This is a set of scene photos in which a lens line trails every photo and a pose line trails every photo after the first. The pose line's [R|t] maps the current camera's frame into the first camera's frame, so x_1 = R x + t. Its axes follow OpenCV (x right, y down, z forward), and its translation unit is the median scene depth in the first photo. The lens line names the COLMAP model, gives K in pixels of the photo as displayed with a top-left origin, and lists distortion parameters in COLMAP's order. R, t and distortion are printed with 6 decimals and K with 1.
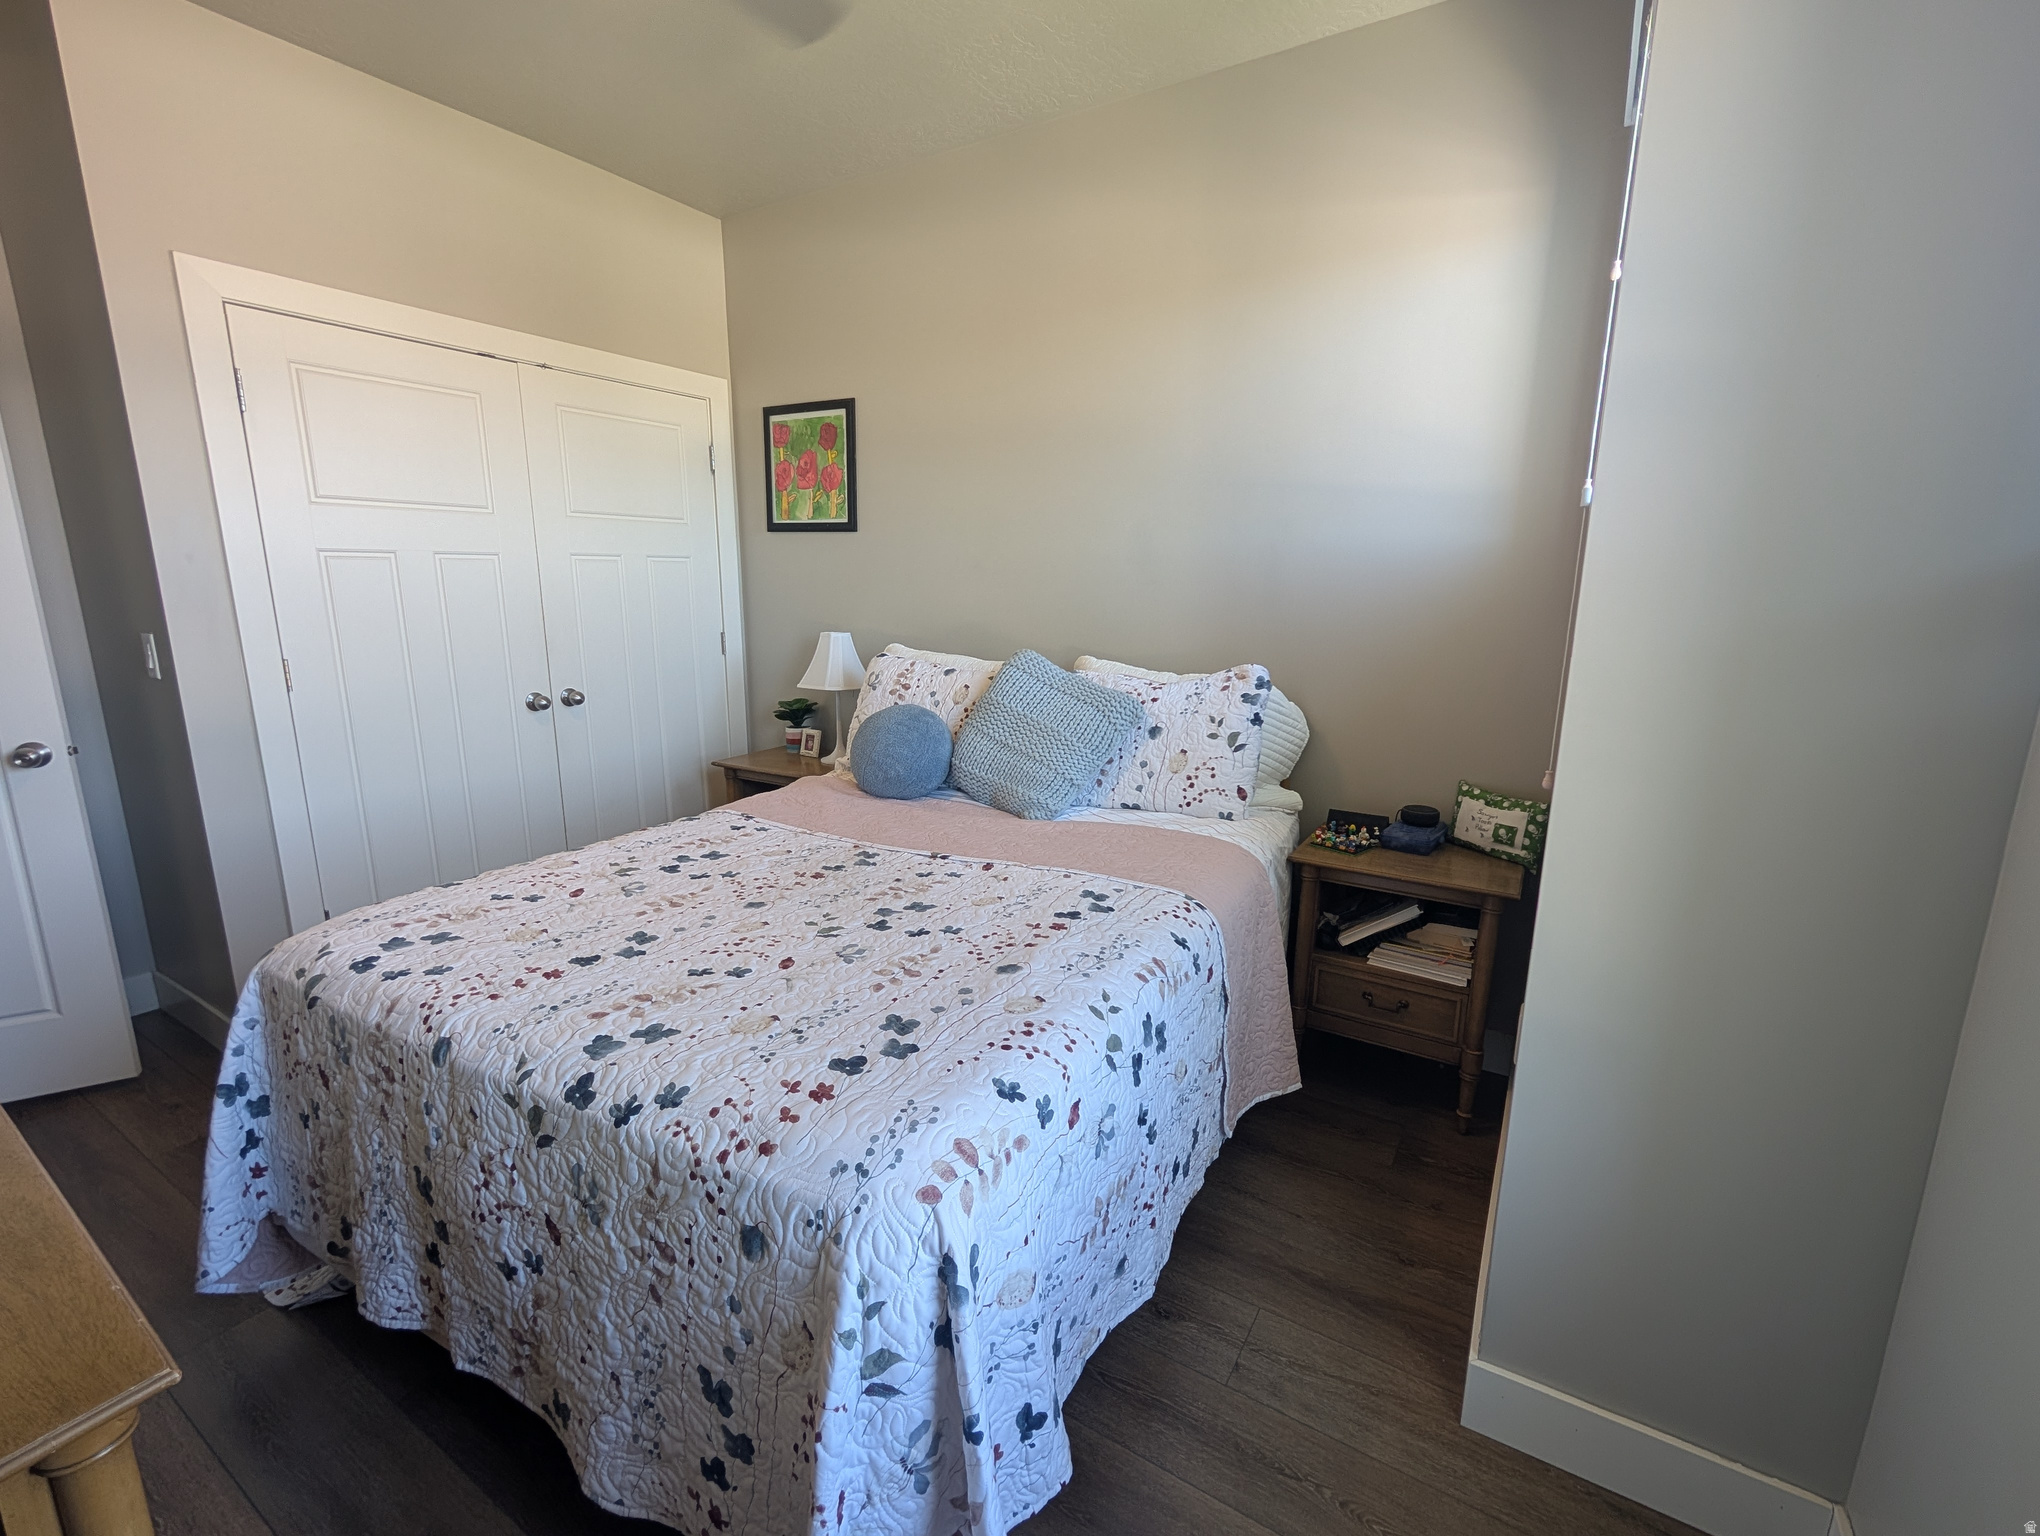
lens RADIAL K [[898.6, 0, 1020.0], [0, 898.6, 768.0], [0, 0, 1]] dist [-0.000988, -0.000204]
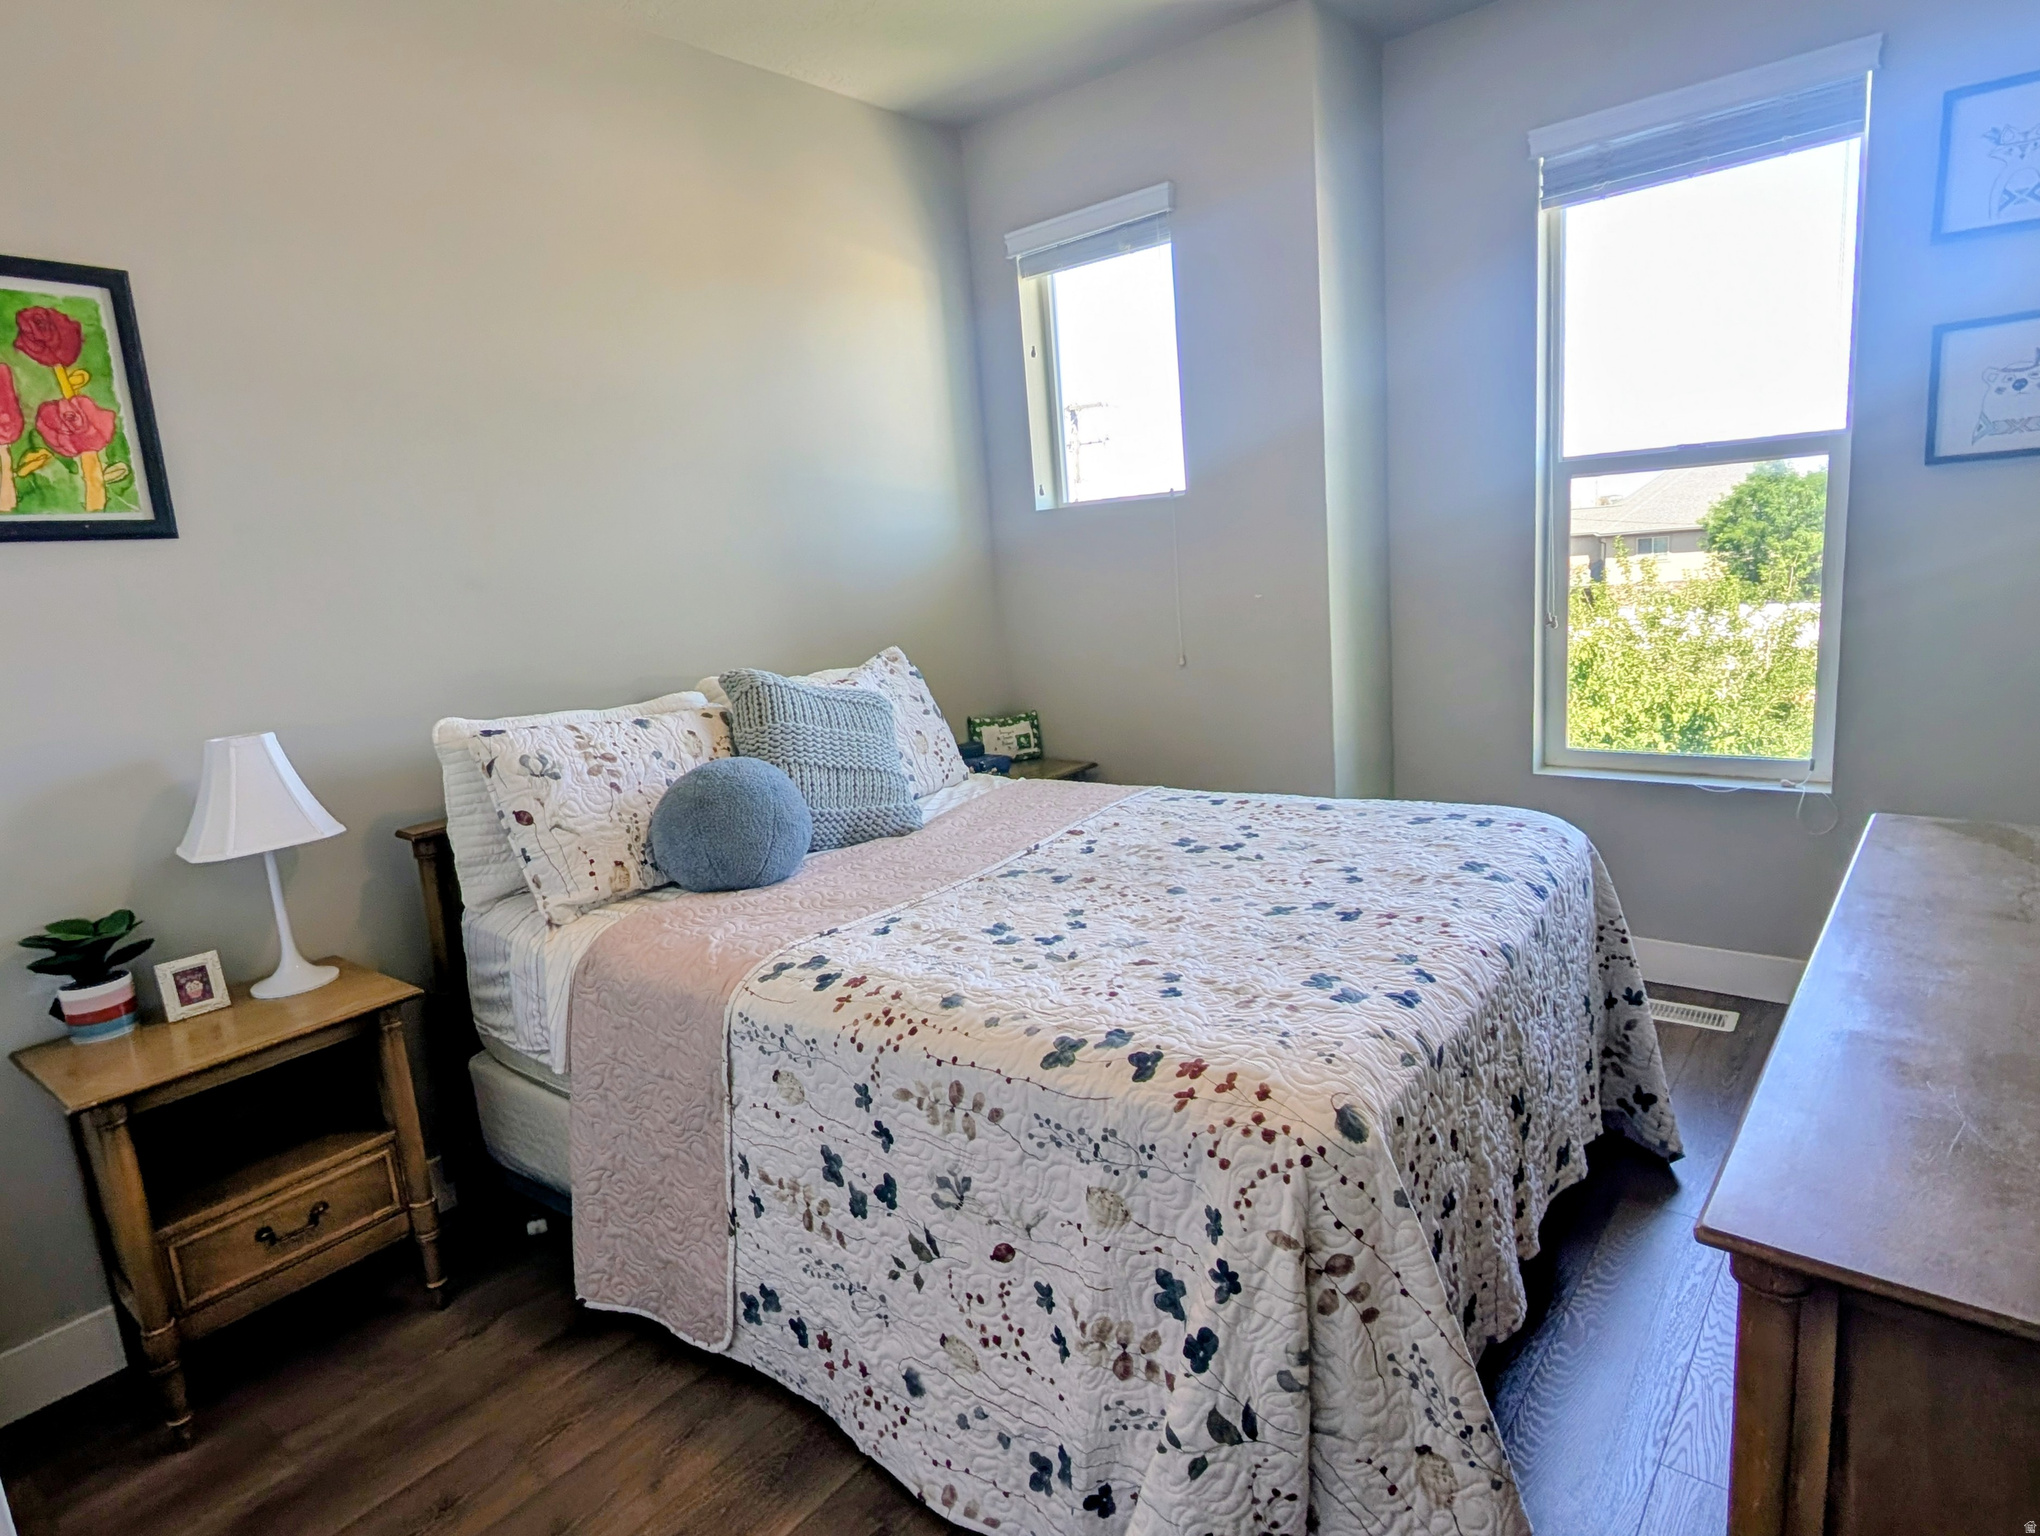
lens RADIAL K [[1144.8, 0, 1023.7], [0, 1144.8, 758.7], [0, 0, 1]] dist [-0.000977, 0.000299]
pose [[0.109003, -0.190544, 0.975608, -1.157425], [0.287524, 0.945547, 0.152548, -0.165115], [-0.951550, 0.263883, 0.157853, 0.732882]]
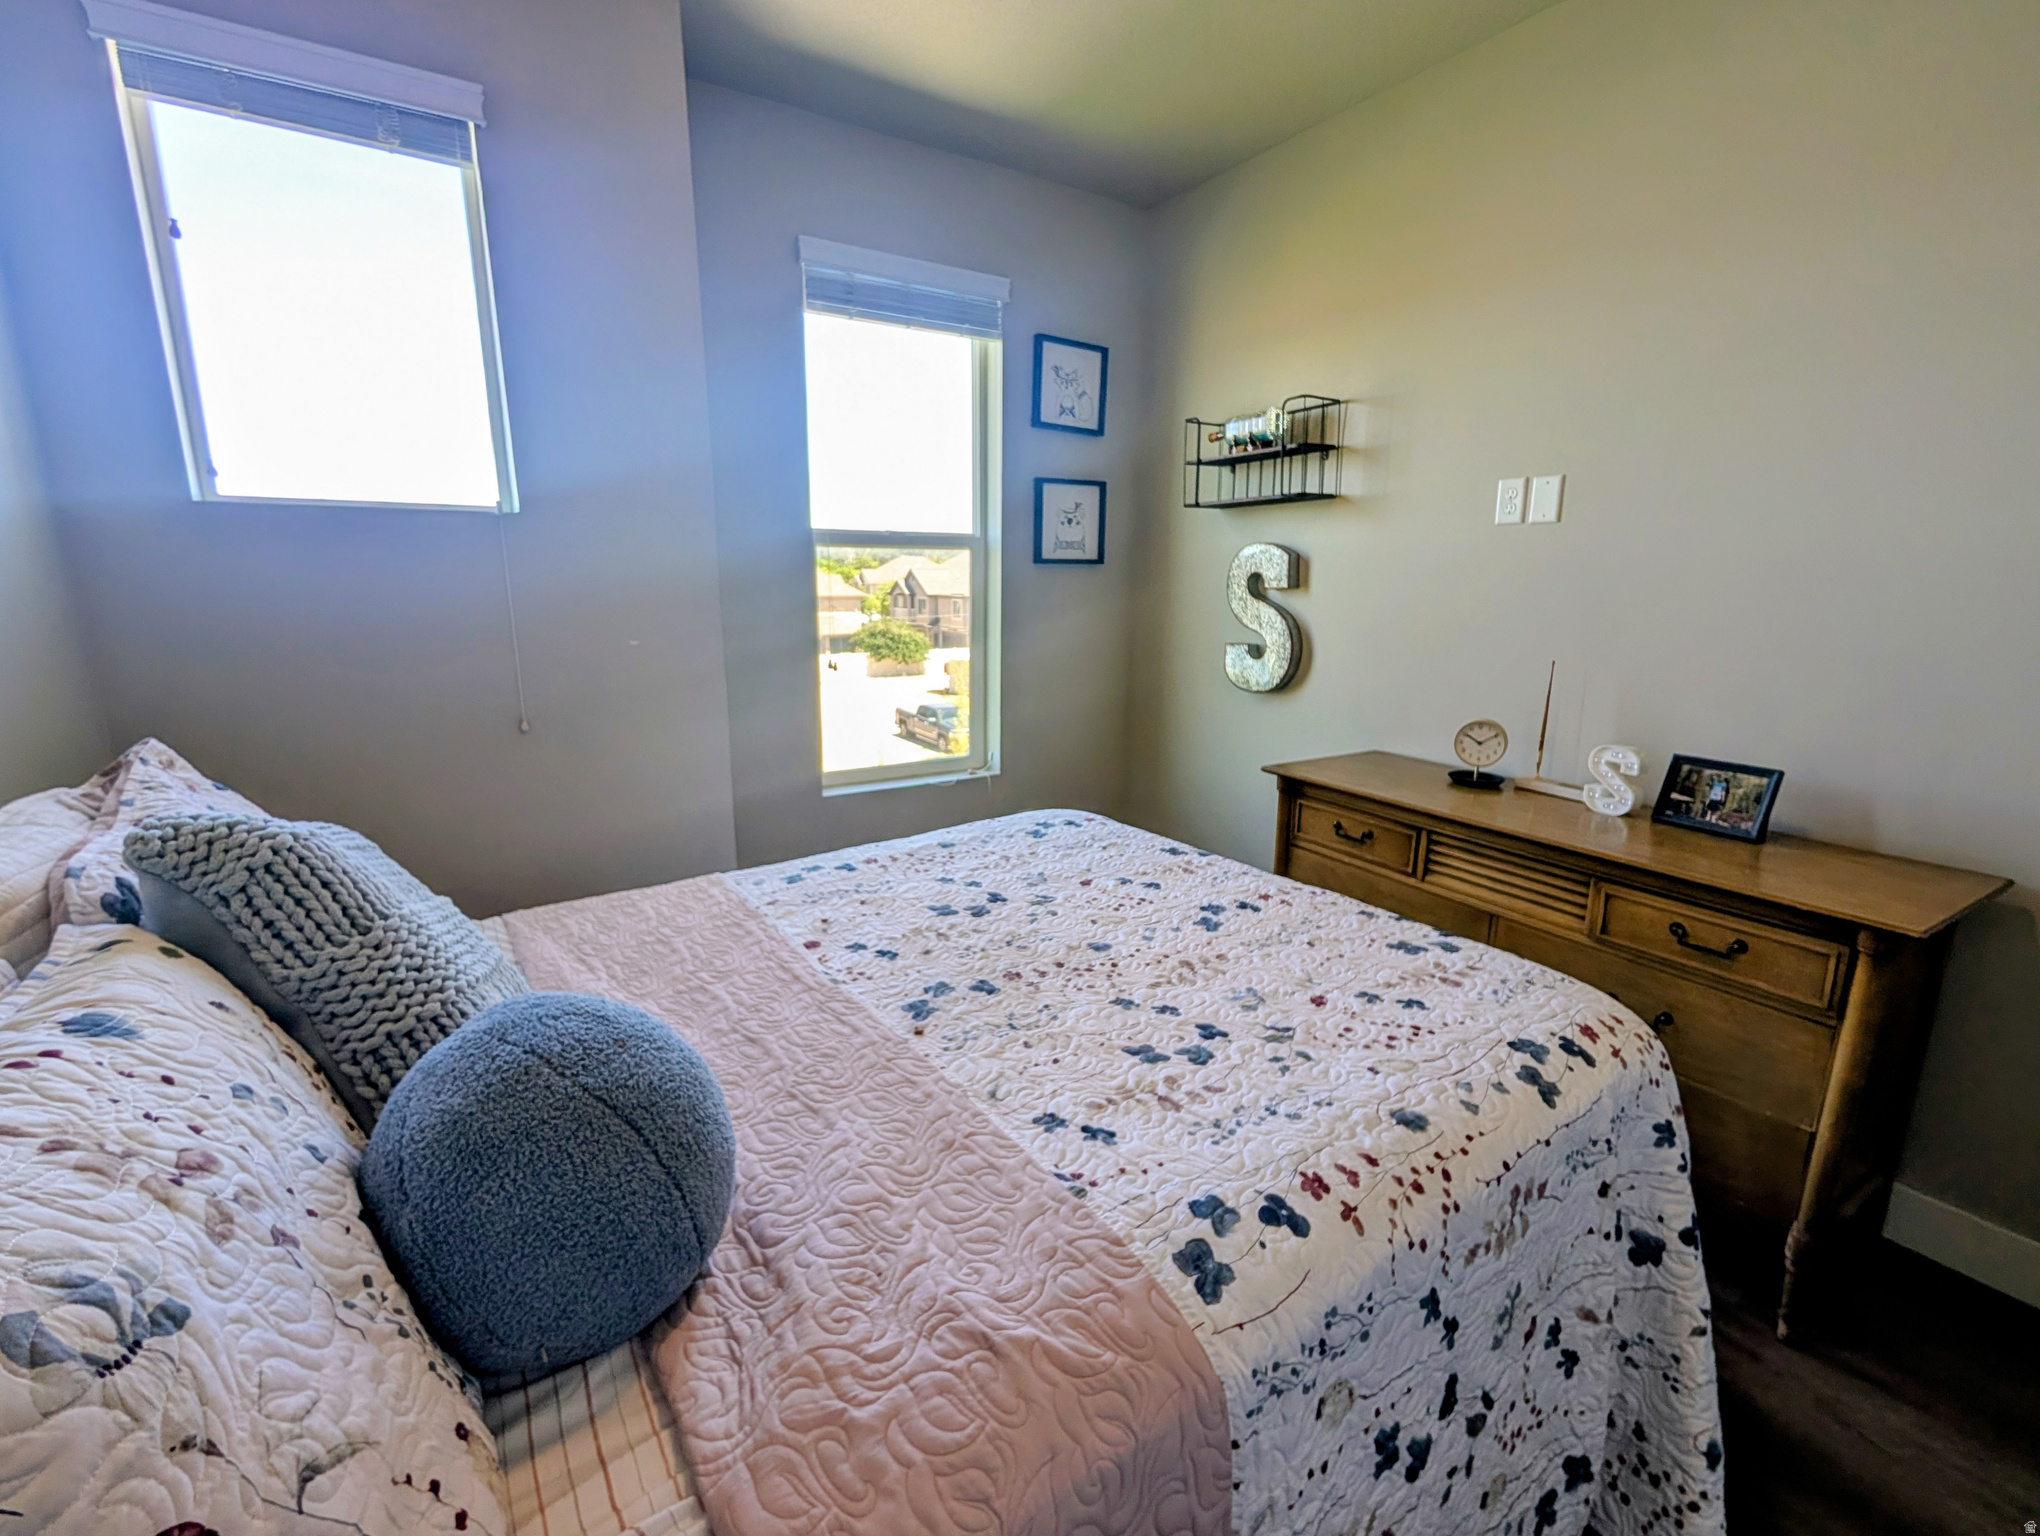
lens RADIAL K [[898.6, 0, 1020.0], [0, 898.6, 768.0], [0, 0, 1]] dist [-0.000988, -0.000204]
pose [[-0.913814, -0.094696, 0.394938, -0.267527], [0.077487, 0.913921, 0.398426, -0.322954], [-0.398672, 0.394690, -0.827817, 1.492070]]
